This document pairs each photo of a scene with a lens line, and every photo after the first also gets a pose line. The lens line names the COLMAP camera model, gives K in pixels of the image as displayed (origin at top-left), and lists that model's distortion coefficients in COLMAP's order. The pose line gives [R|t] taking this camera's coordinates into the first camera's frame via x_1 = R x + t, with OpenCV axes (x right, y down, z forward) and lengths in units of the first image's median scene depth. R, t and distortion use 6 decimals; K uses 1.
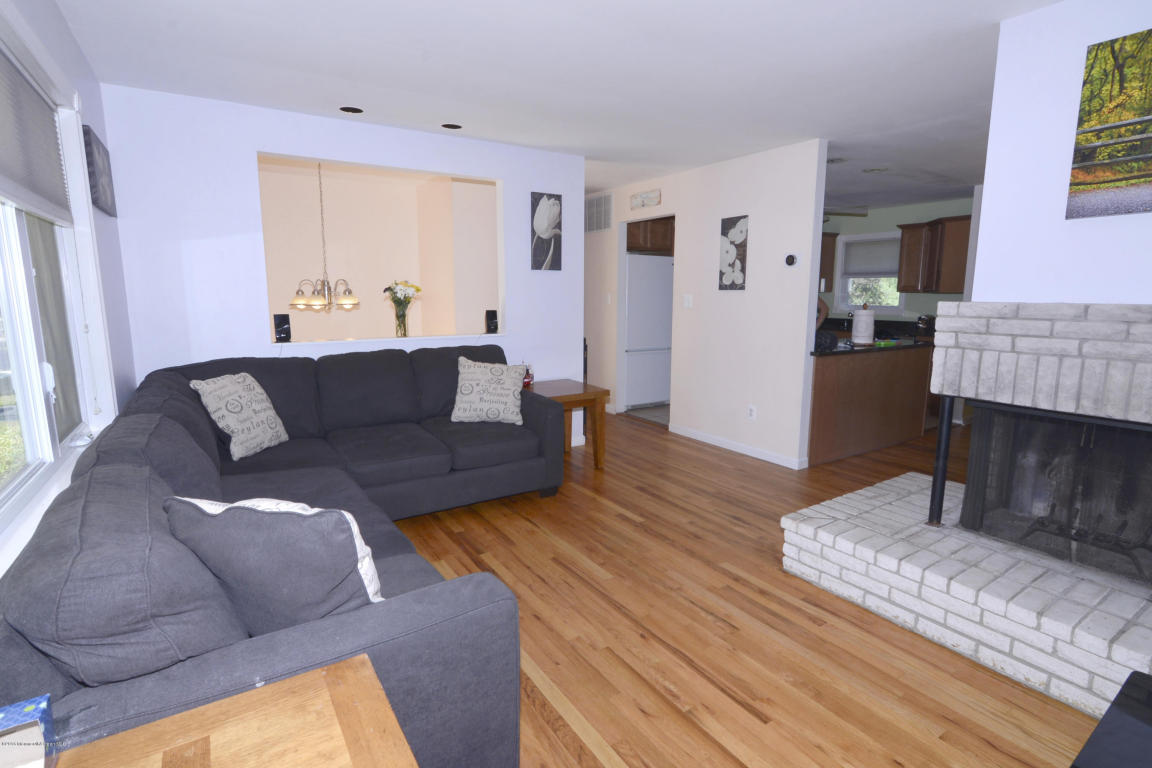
lens RADIAL K [[550.6, 0, 583.2], [0, 550.6, 384.2], [0, 0, 1]] dist [-0.024133, 0.001381]
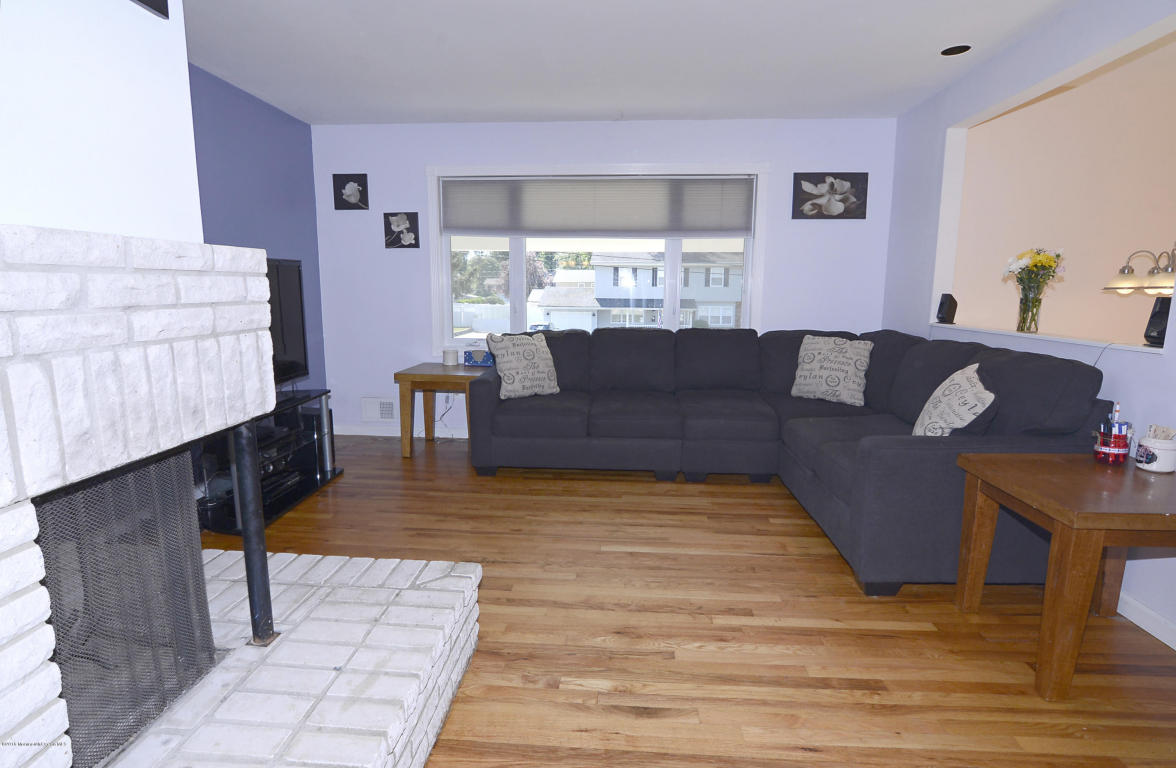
lens RADIAL K [[580.1, 0, 589.4], [0, 580.1, 379.9], [0, 0, 1]] dist [-0.001472, -0.000161]
pose [[-0.605419, 0.115643, -0.787461, 1.024540], [-0.136522, 0.959635, 0.245889, -0.236353], [0.784111, 0.256372, -0.565194, 1.790755]]
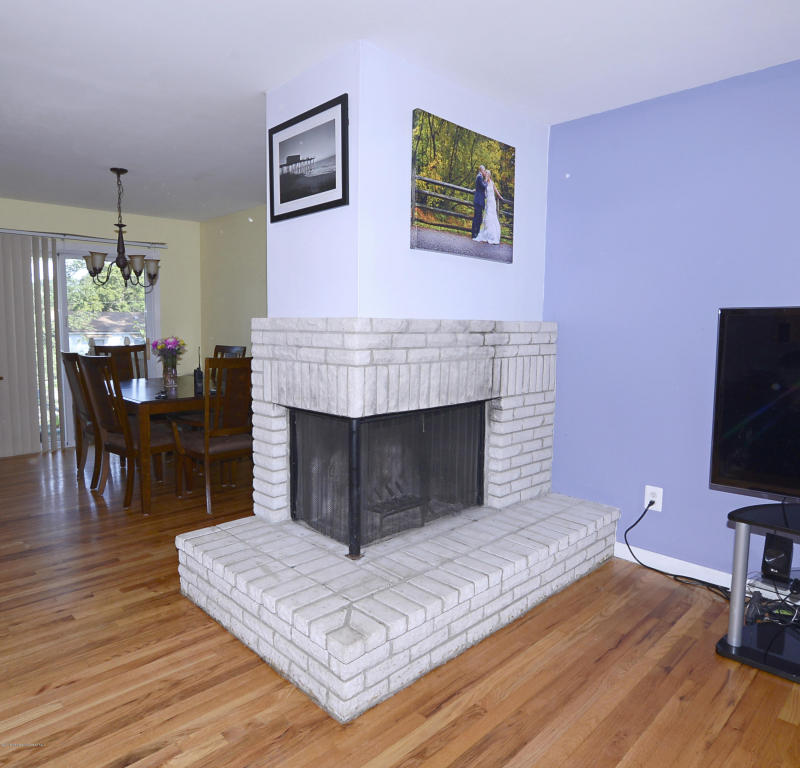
lens RADIAL K [[557.9, 0, 382.1], [0, 557.9, 384.6], [0, 0, 1]] dist [-0.023901, 0.001450]
pose [[-0.168564, -0.104058, 0.980183, -0.304568], [0.149631, 0.980186, 0.129791, -0.169650], [-0.974267, 0.168544, -0.149653, 1.214316]]
